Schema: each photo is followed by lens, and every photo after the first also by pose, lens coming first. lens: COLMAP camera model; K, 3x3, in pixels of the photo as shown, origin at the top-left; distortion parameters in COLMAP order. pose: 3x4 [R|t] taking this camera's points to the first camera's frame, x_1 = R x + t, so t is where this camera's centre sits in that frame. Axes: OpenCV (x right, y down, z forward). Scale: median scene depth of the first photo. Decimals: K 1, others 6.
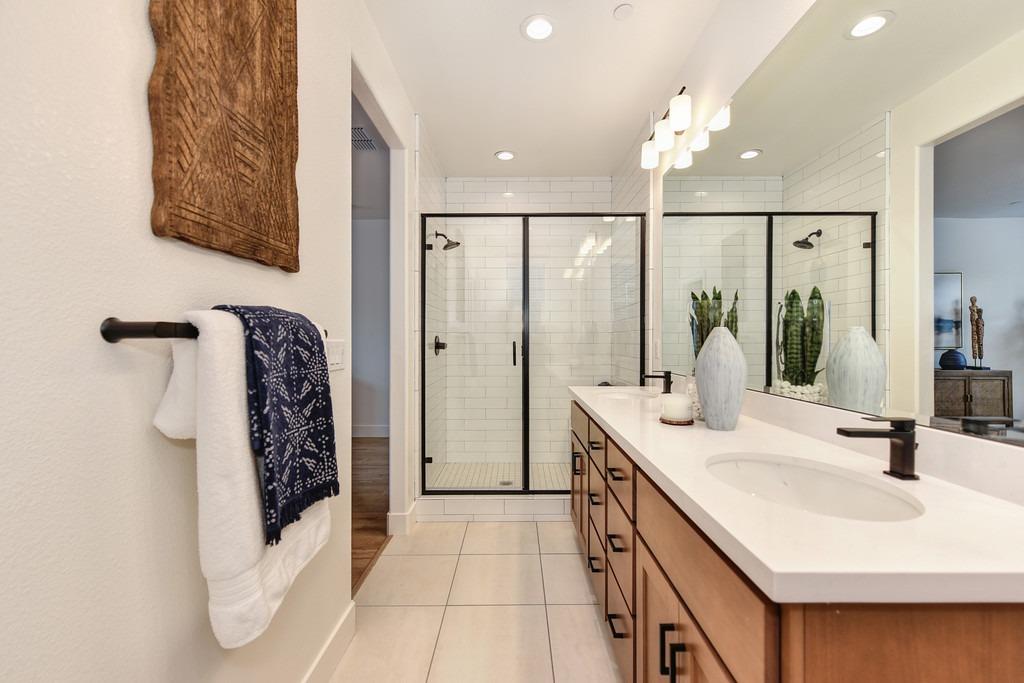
lens RADIAL K [[406.7, 0, 517.2], [0, 406.7, 341.9], [0, 0, 1]] dist [0.010908, -0.000673]
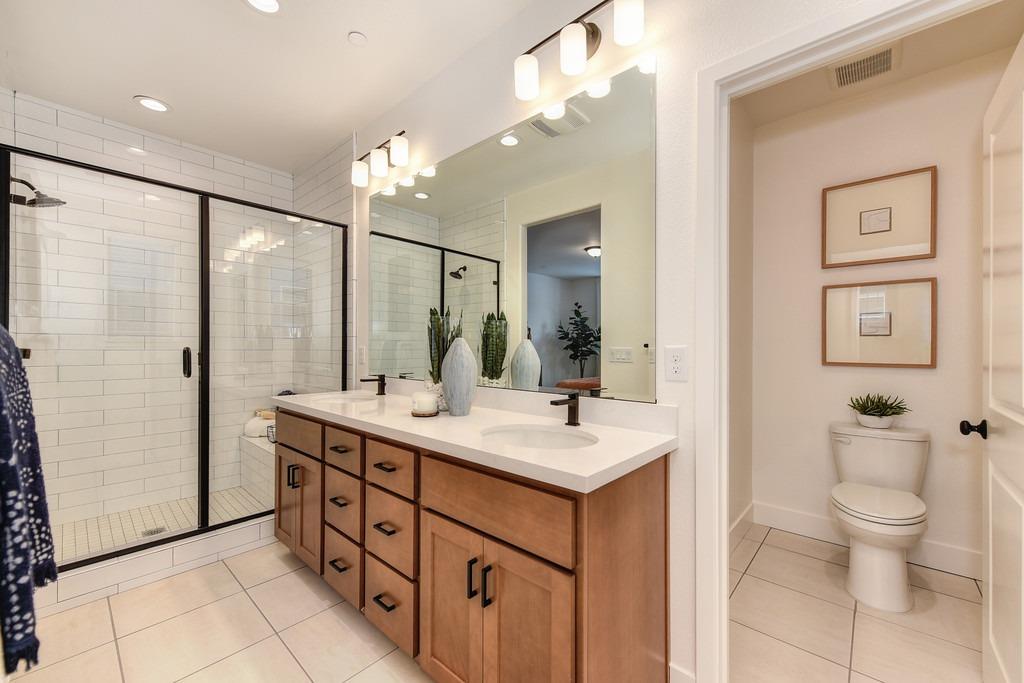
lens RADIAL K [[406.0, 0, 487.2], [0, 406.0, 346.4], [0, 0, 1]] dist [0.012686, -0.000154]
pose [[0.691400, 0.005745, 0.722449, -0.223004], [-0.004469, 0.999983, -0.003675, -0.002353], [-0.722458, -0.000688, 0.691414, 0.015436]]
